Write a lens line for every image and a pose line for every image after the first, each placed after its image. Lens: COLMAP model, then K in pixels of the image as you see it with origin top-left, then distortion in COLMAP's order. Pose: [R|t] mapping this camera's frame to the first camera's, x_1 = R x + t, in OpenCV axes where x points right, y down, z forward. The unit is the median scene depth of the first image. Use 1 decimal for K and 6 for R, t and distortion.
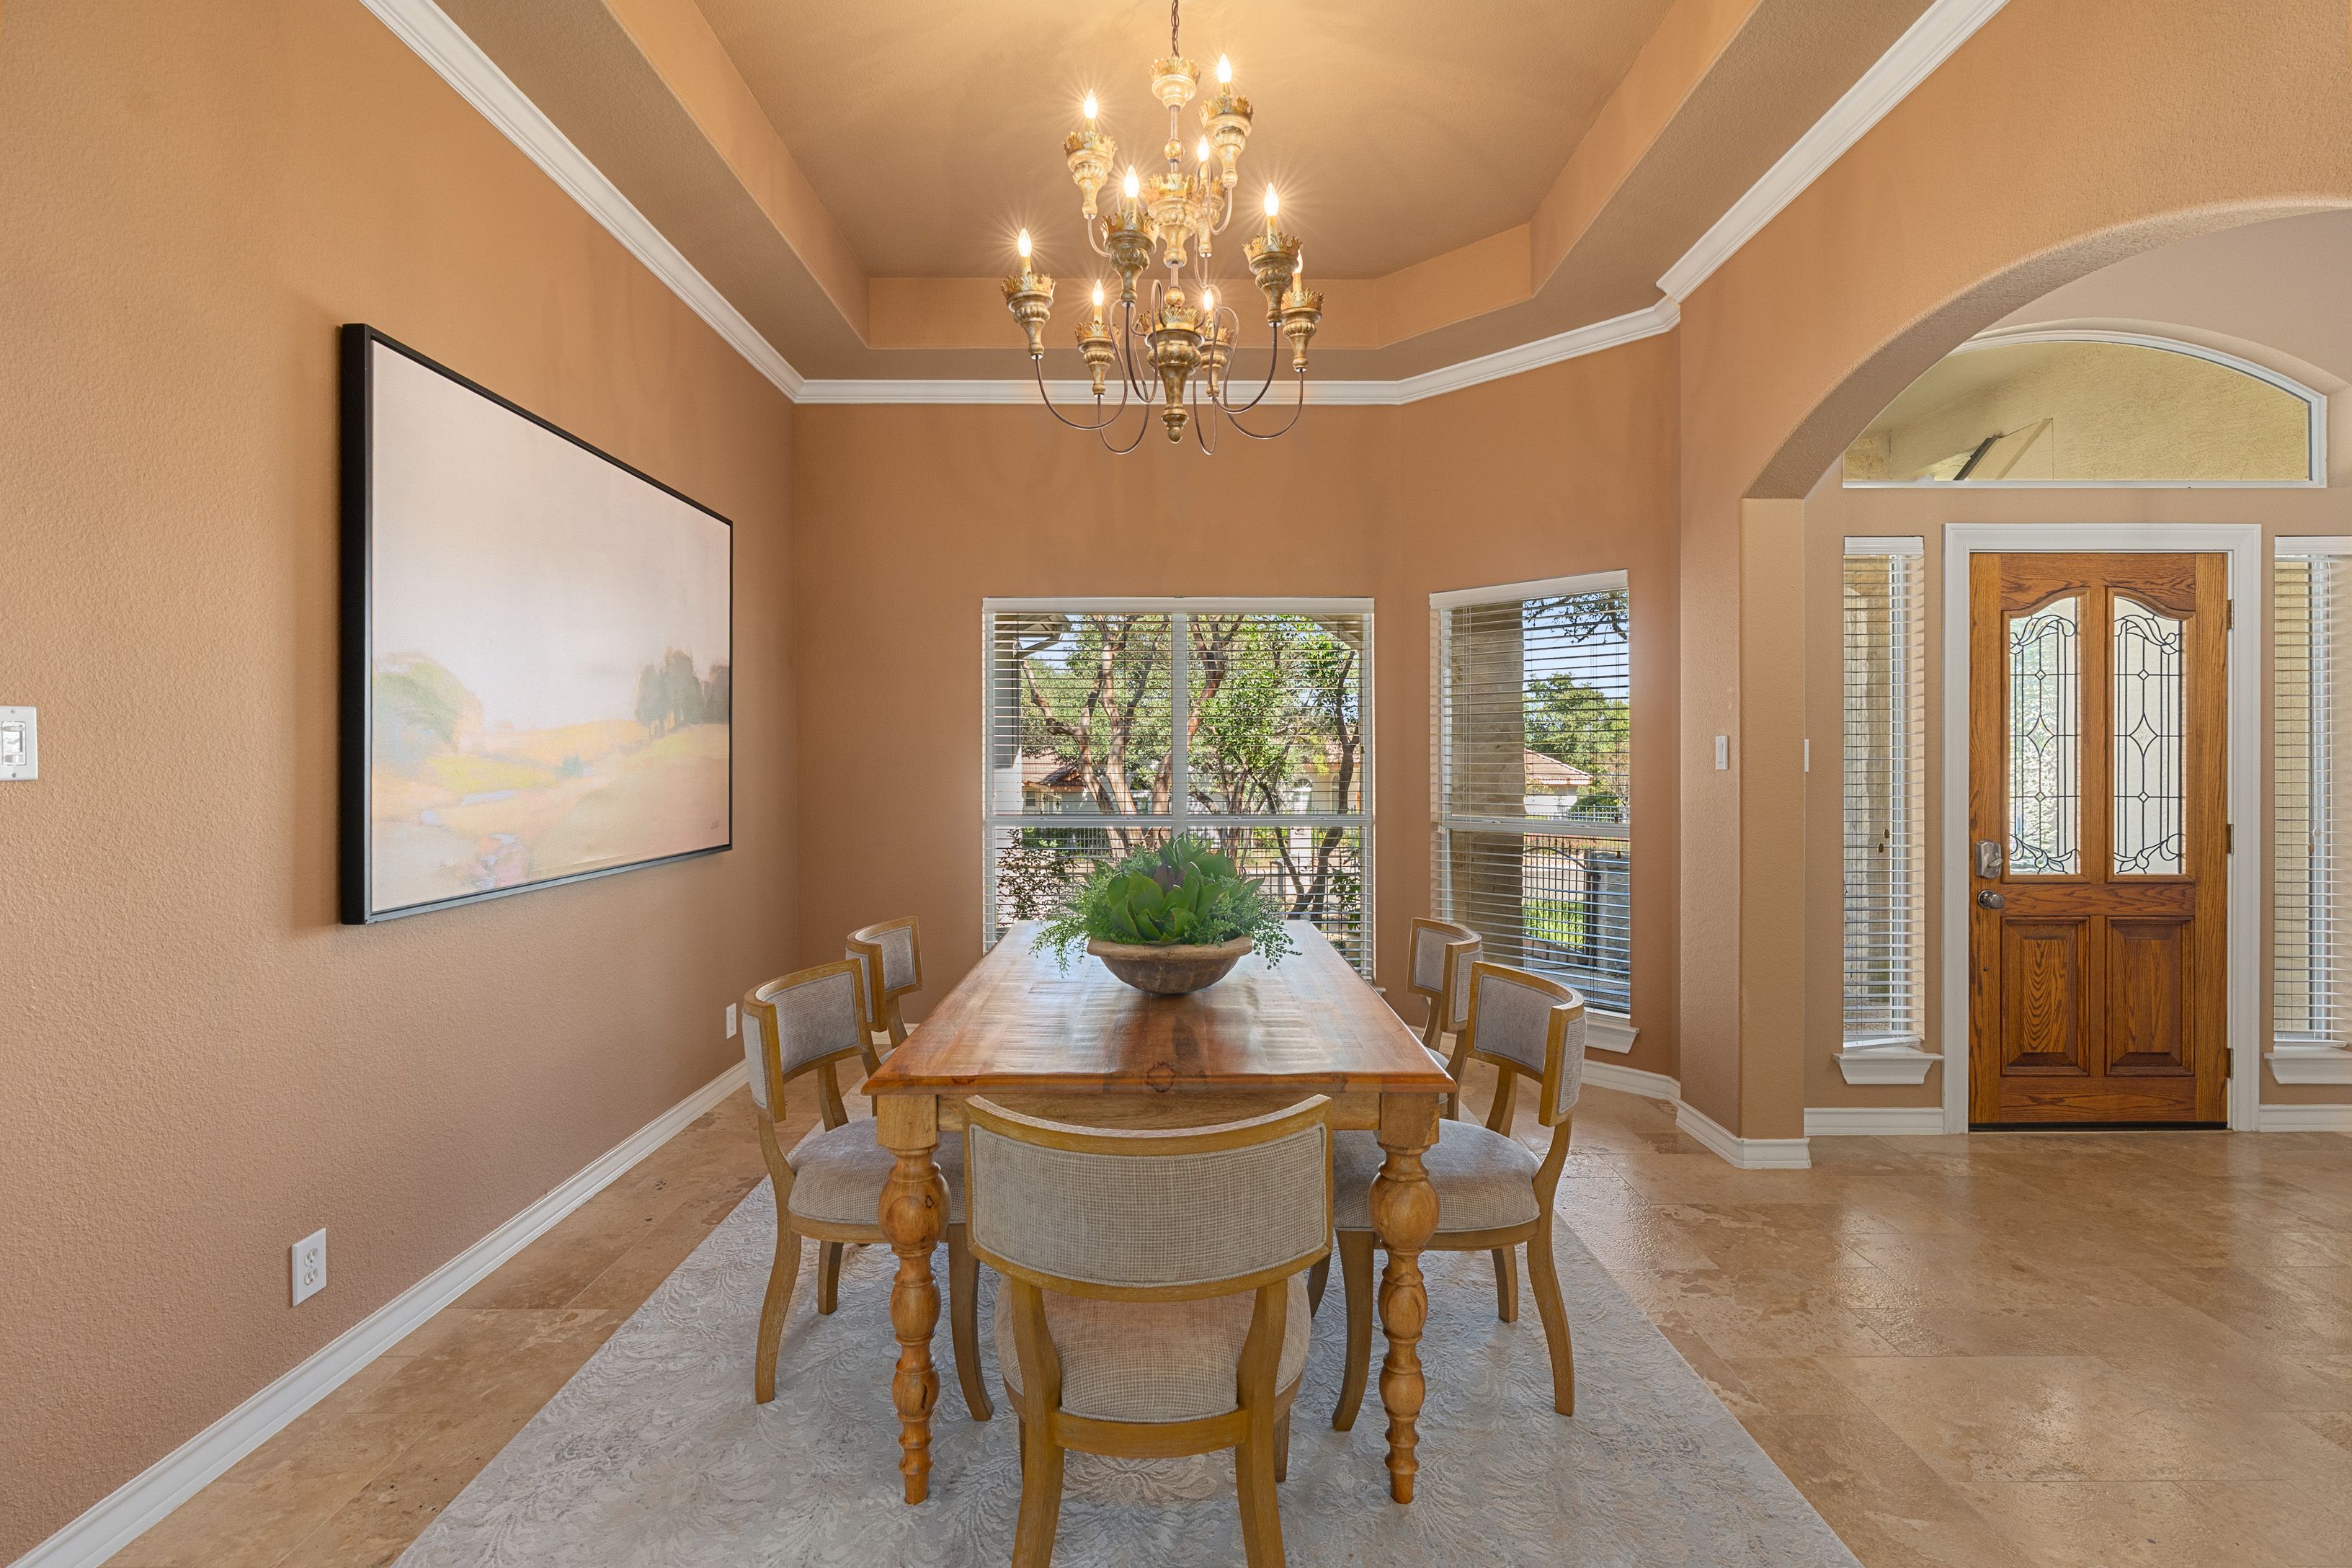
lens RADIAL K [[1067.1, 0, 1159.8], [0, 1067.1, 754.7], [0, 0, 1]] dist [-0.007404, 0.002771]
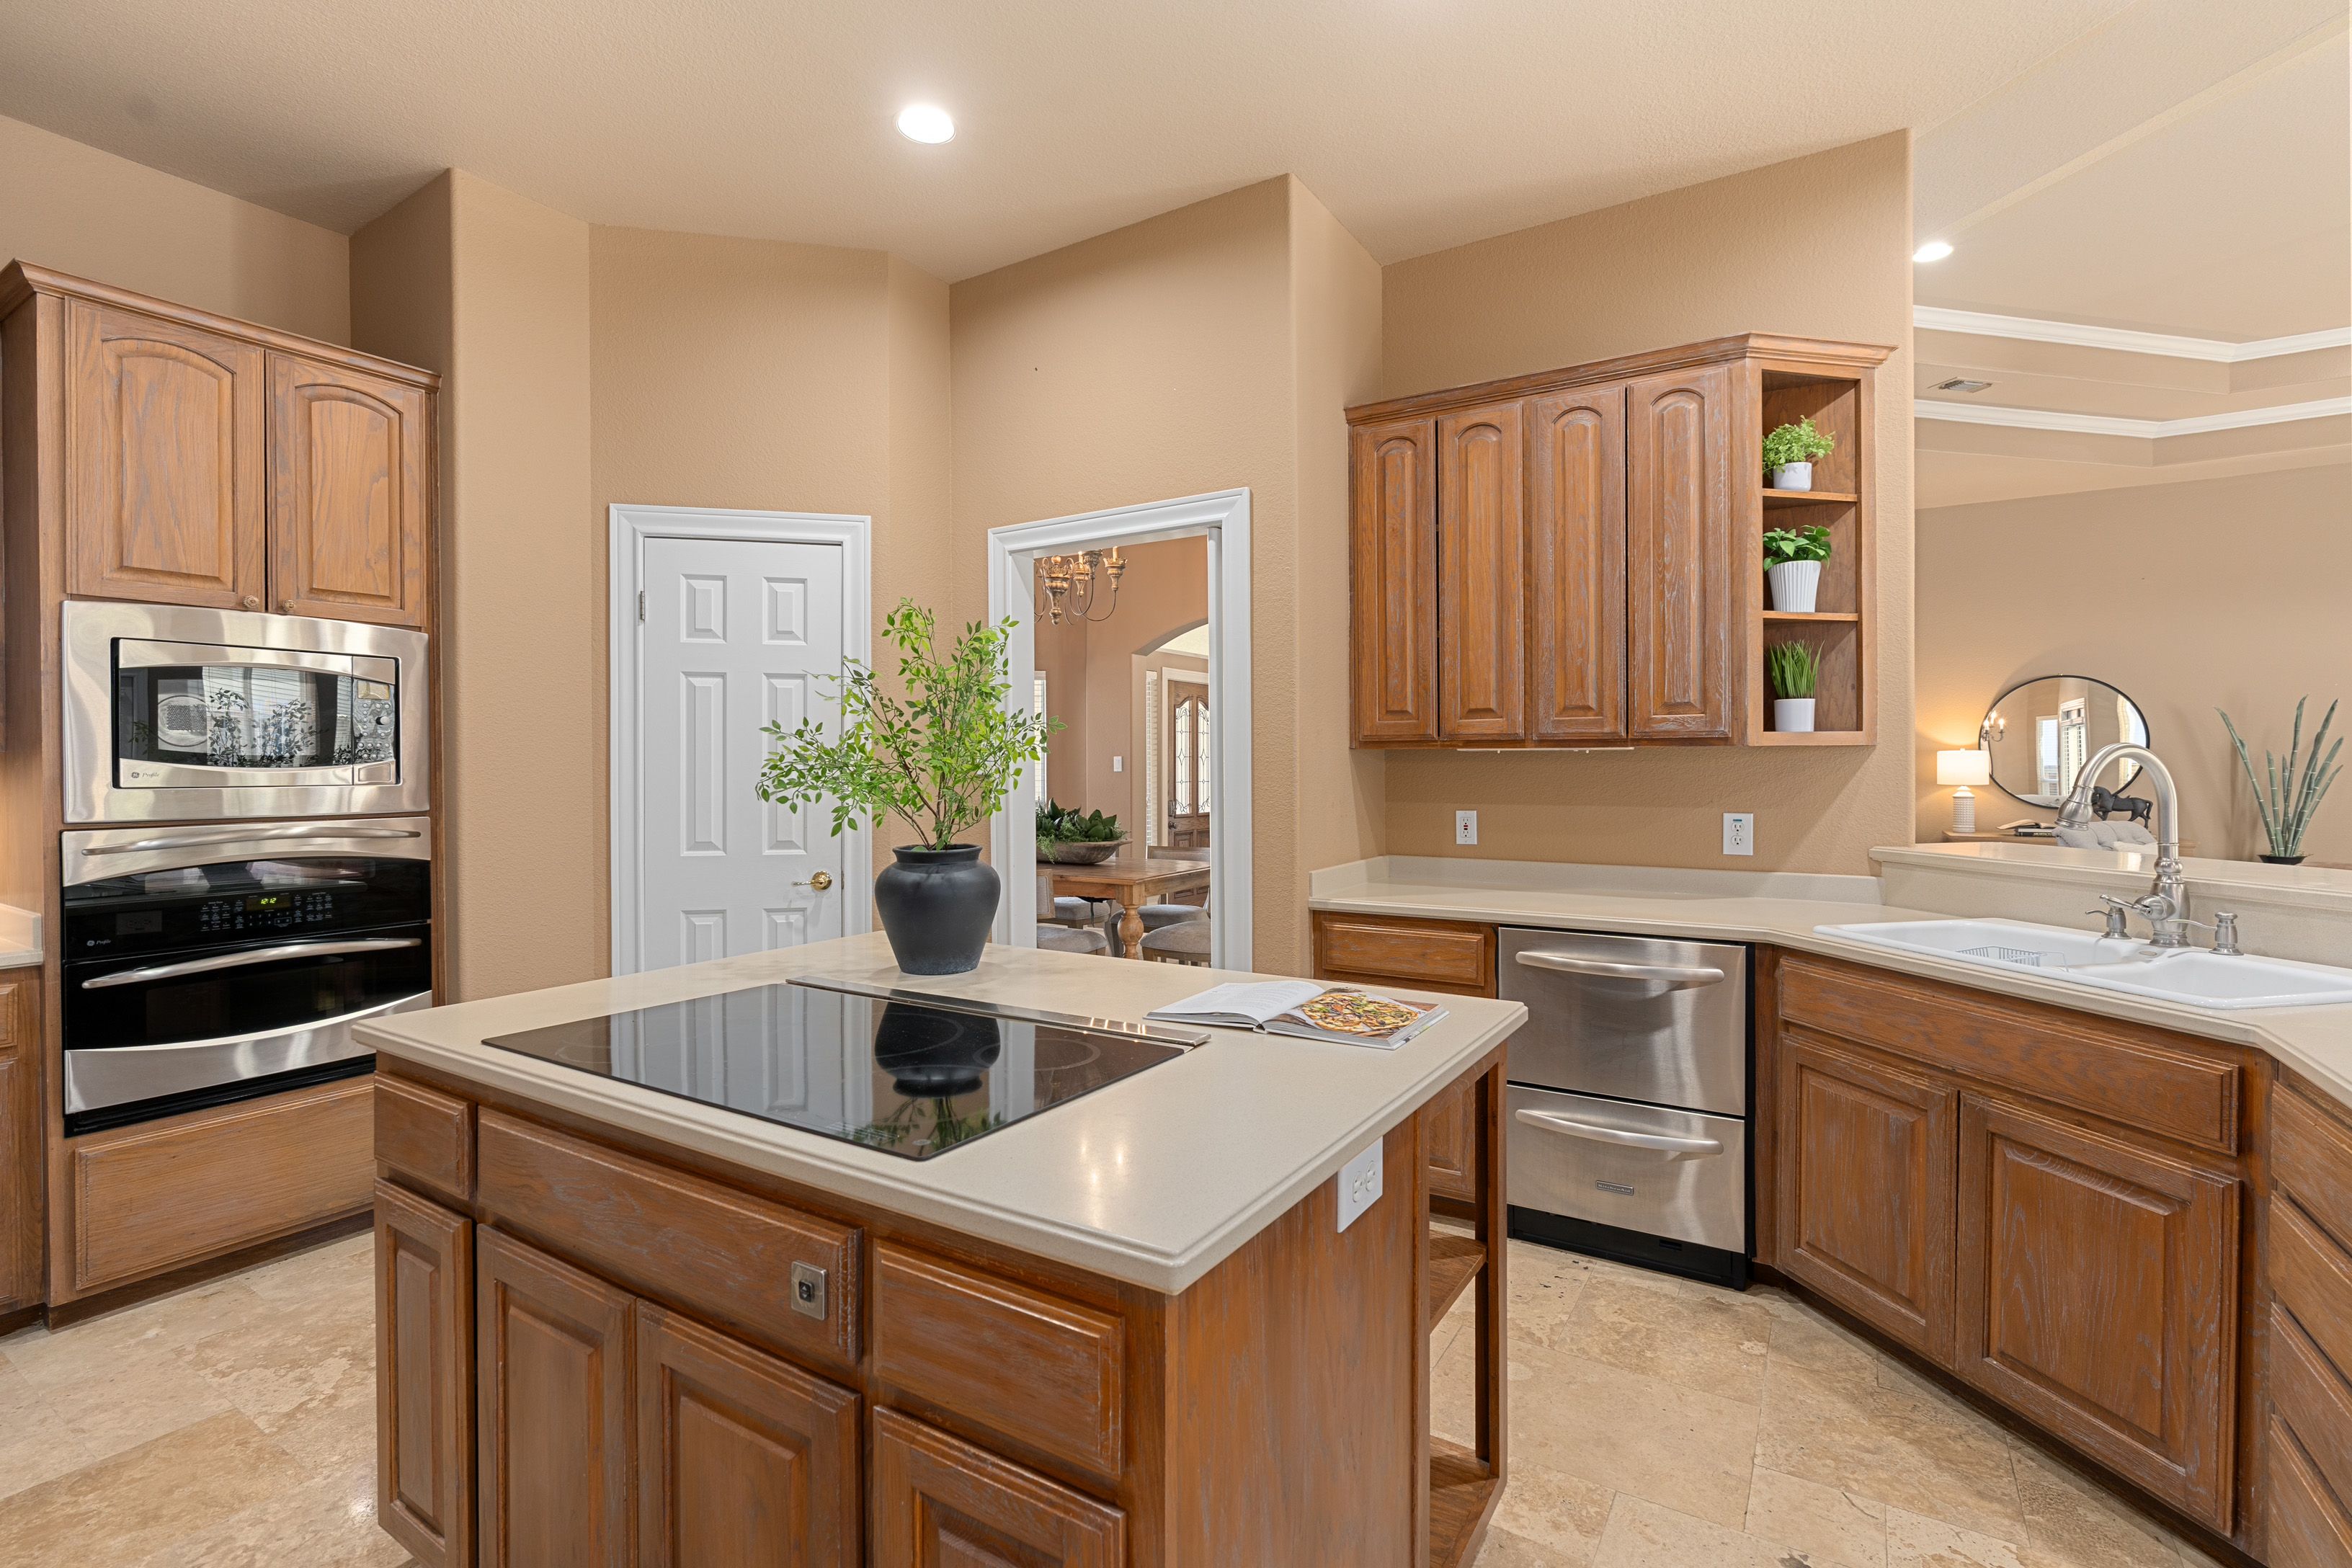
lens RADIAL K [[1067.1, 0, 1180.2], [0, 1067.1, 769.8], [0, 0, 1]] dist [-0.007404, 0.002771]
pose [[0.521676, -0.005045, 0.853129, -1.273889], [0.002202, 0.999987, 0.004567, 0.000991], [-0.853141, -0.000504, 0.521680, -0.276916]]
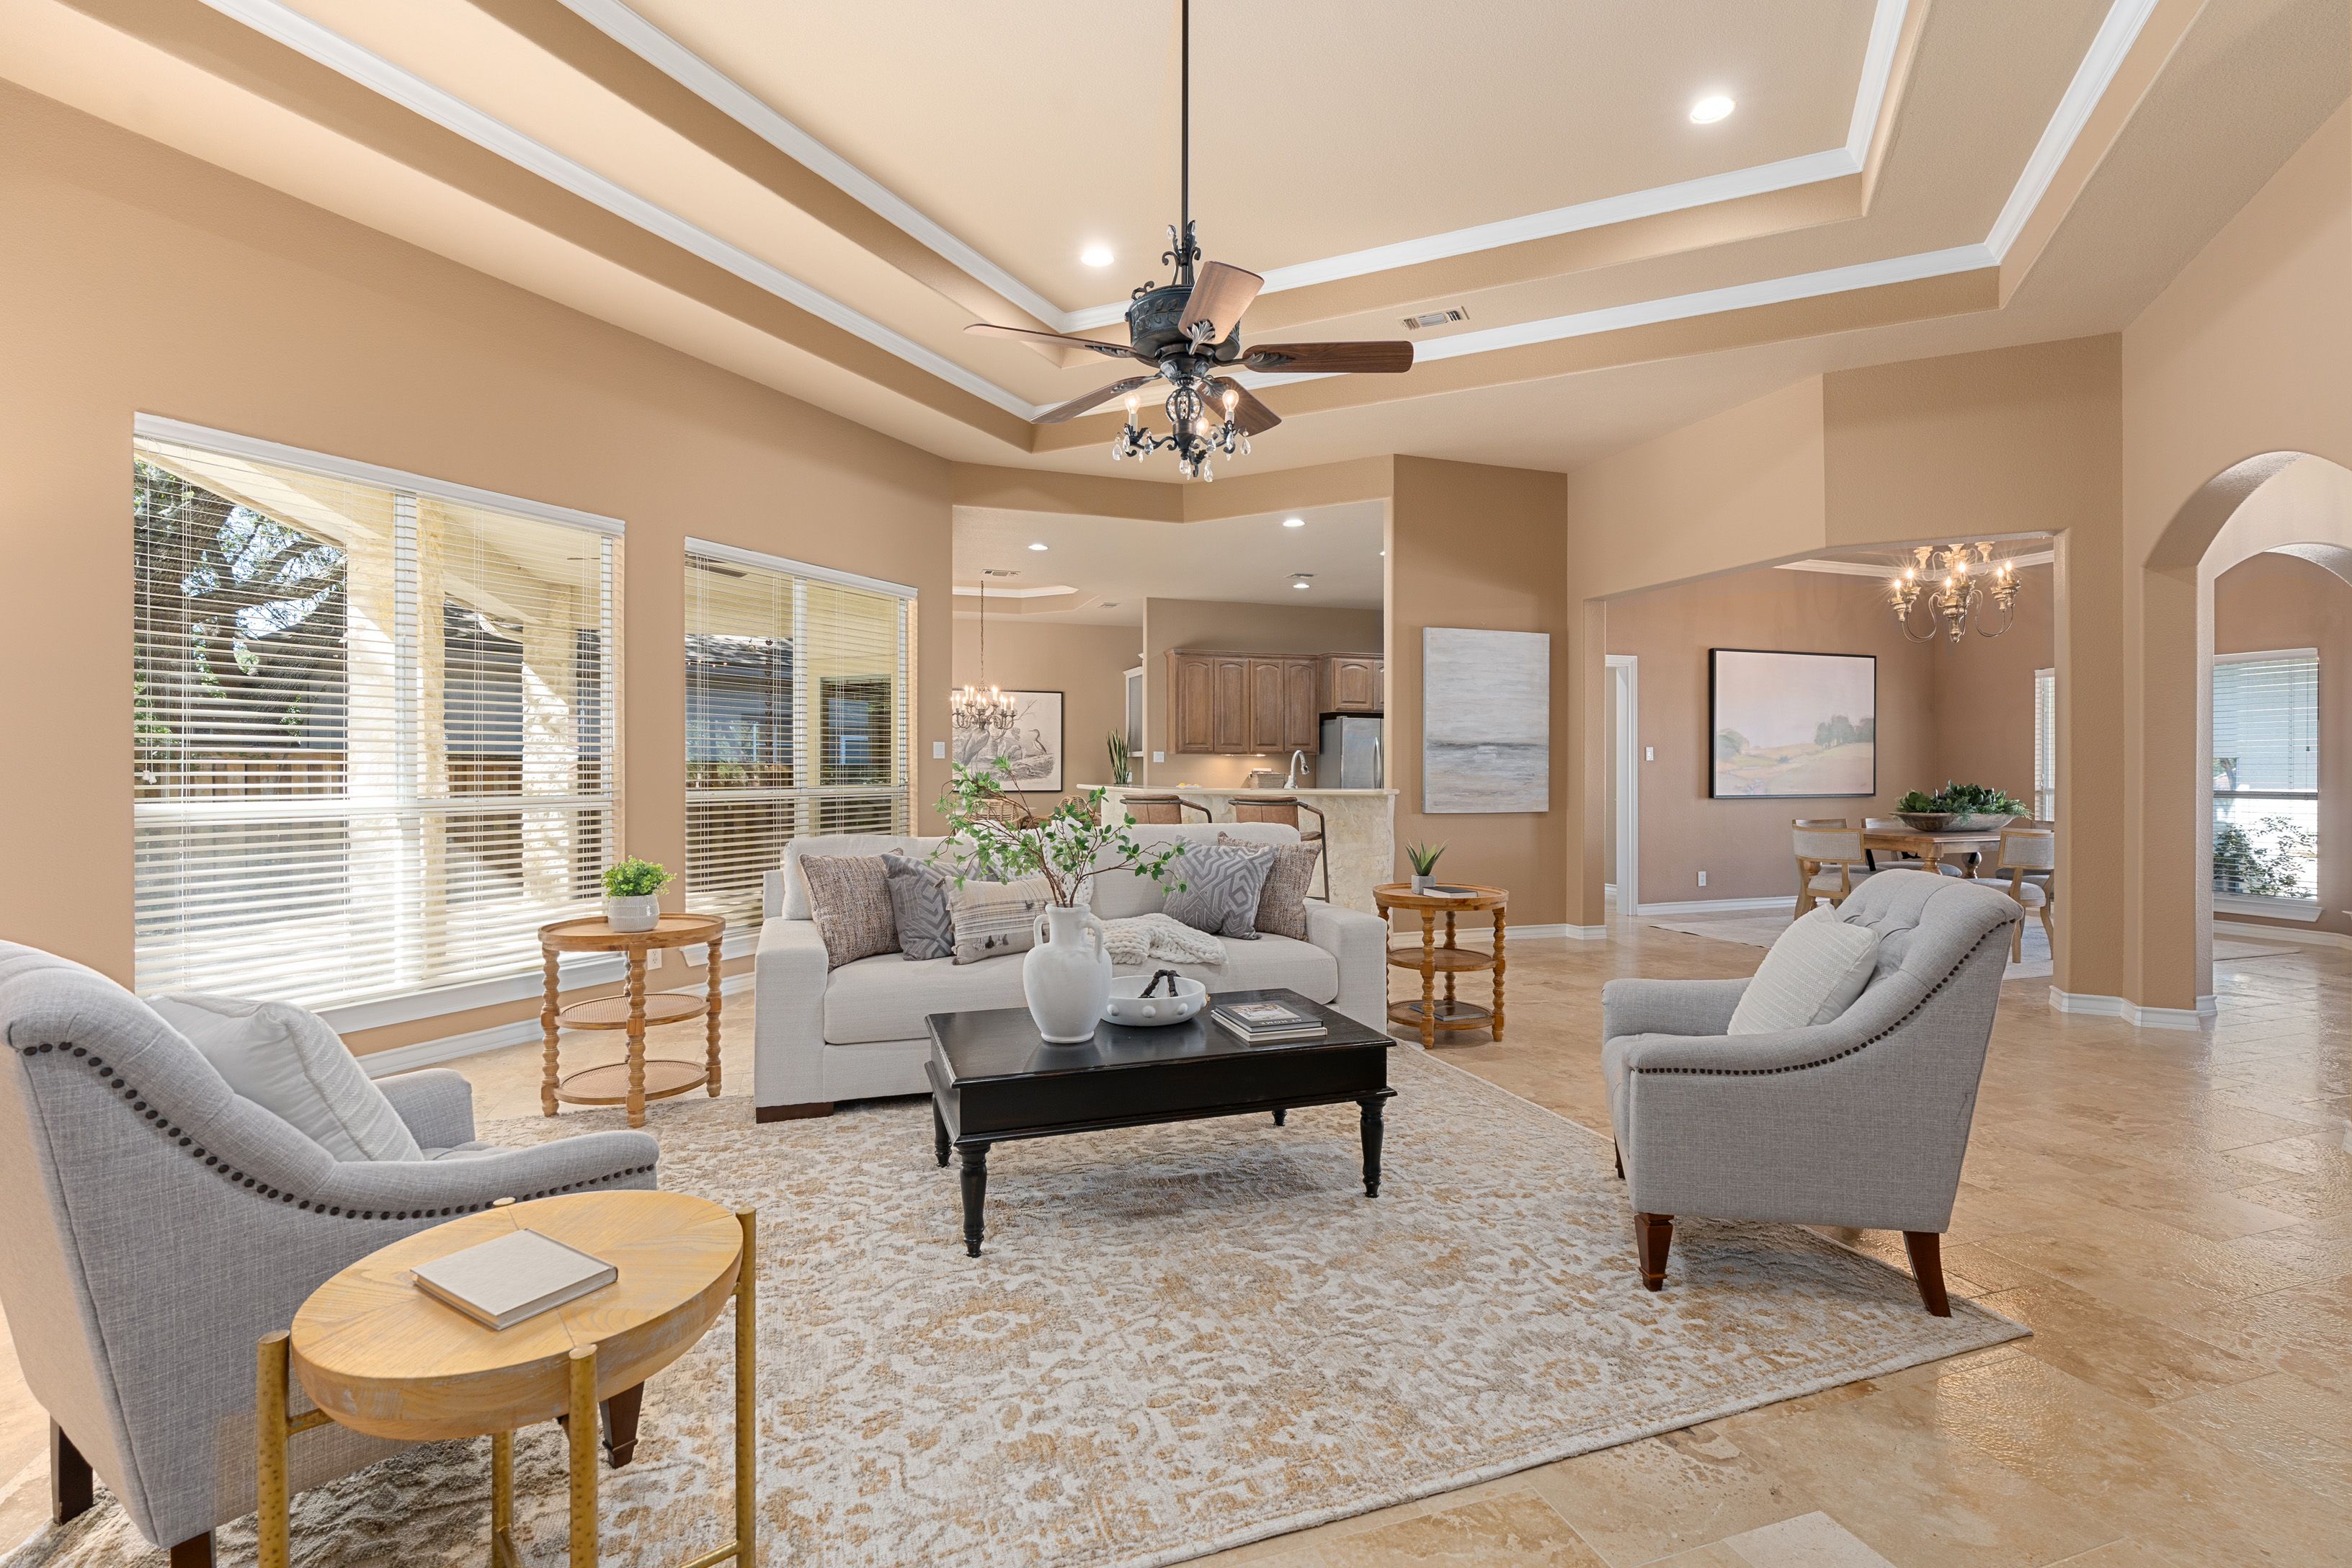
lens RADIAL K [[1067.1, 0, 1191.6], [0, 1067.1, 770.1], [0, 0, 1]] dist [-0.007404, 0.002771]
pose [[0.344165, 0.003303, -0.938903, 1.422189], [0.004179, 0.999979, 0.005050, 0.015636], [0.938900, -0.005662, 0.344144, -1.352947]]
